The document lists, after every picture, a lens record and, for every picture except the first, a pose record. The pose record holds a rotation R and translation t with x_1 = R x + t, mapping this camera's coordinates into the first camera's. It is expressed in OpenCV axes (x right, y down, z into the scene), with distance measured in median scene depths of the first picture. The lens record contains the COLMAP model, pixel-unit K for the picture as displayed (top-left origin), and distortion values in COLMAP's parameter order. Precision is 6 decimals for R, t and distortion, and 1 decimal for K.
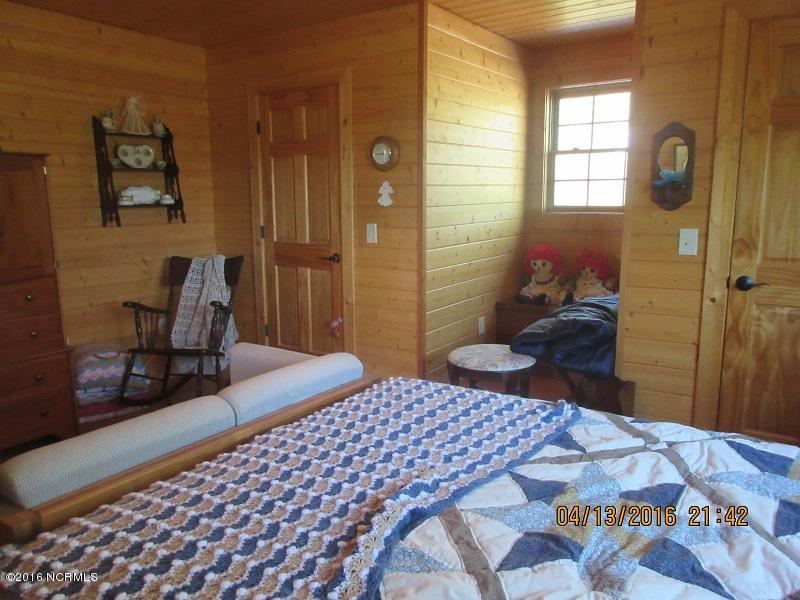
lens RADIAL K [[594.9, 0, 400.7], [0, 594.9, 301.3], [0, 0, 1]] dist [0.017669, -0.018027]
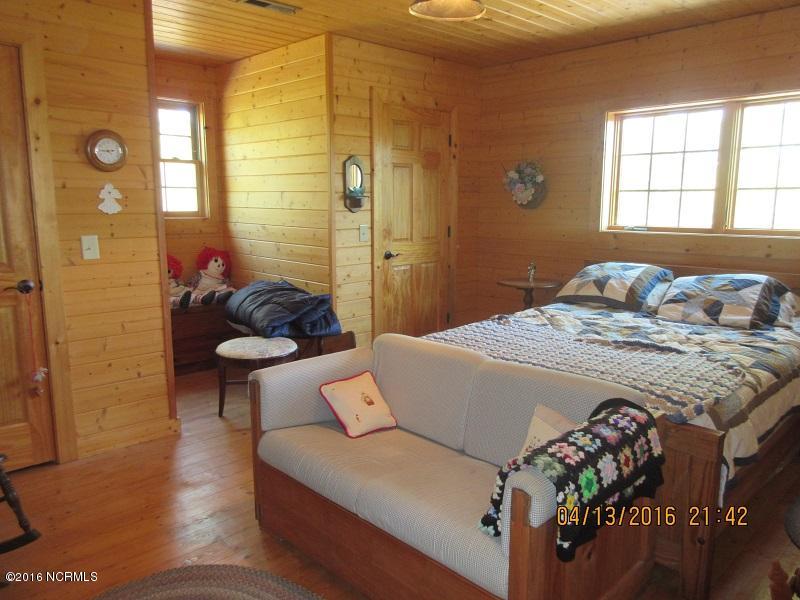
lens RADIAL K [[594.9, 0, 400.2], [0, 594.9, 297.9], [0, 0, 1]] dist [0.017669, -0.018027]
pose [[0.204135, -0.145333, 0.968095, -0.780146], [0.168426, 0.979386, 0.111513, -0.068515], [-0.964345, 0.140289, 0.224405, 0.438917]]
